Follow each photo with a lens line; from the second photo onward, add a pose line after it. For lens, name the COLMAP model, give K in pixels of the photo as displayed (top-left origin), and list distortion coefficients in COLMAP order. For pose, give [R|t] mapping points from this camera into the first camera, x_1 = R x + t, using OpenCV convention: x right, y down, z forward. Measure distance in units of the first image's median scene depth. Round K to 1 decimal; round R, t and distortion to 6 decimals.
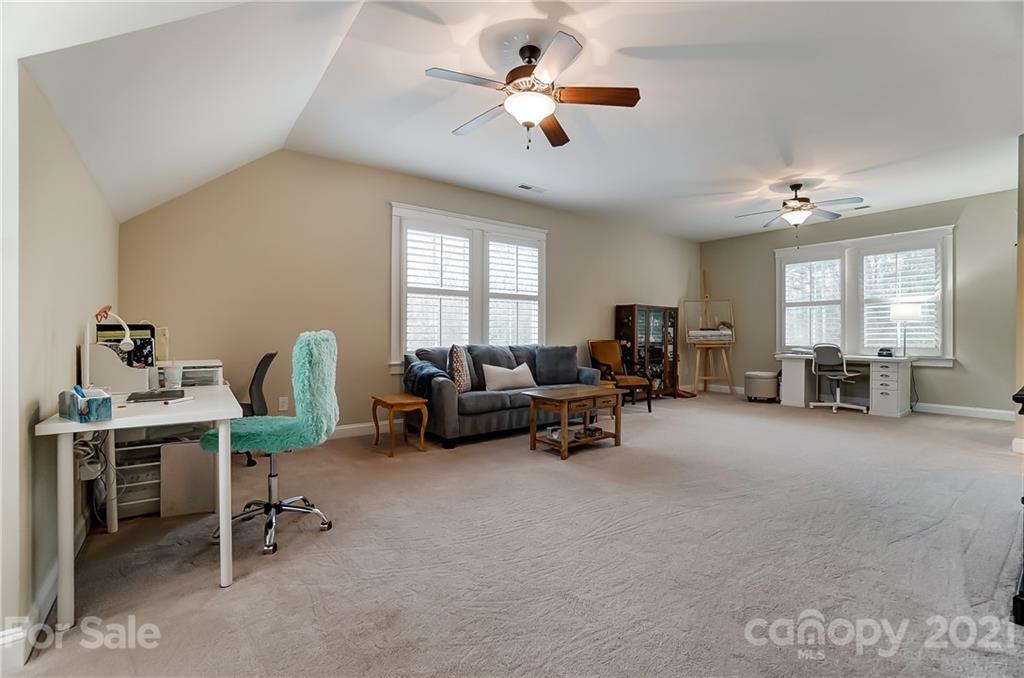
lens RADIAL K [[452.8, 0, 506.1], [0, 452.8, 339.7], [0, 0, 1]] dist [-0.062694, 0.022343]
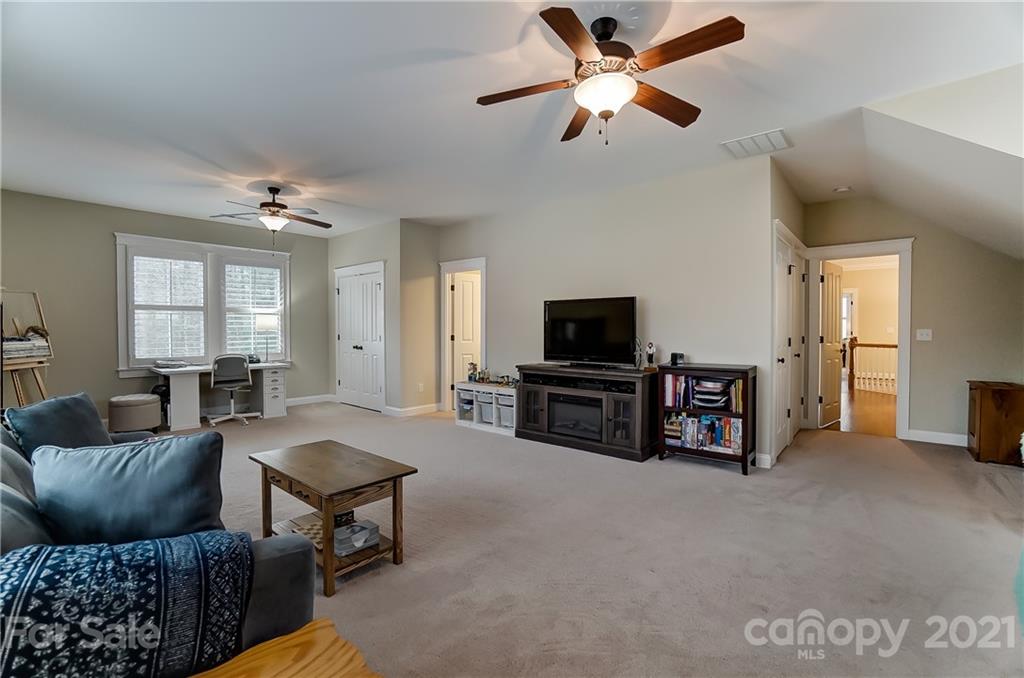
lens RADIAL K [[452.8, 0, 506.1], [0, 452.8, 339.7], [0, 0, 1]] dist [-0.062694, 0.022343]
pose [[-0.225542, -0.023508, 0.973950, -0.326988], [0.007174, 0.999642, 0.025790, -0.041824], [-0.974207, 0.012804, -0.225293, 0.627418]]
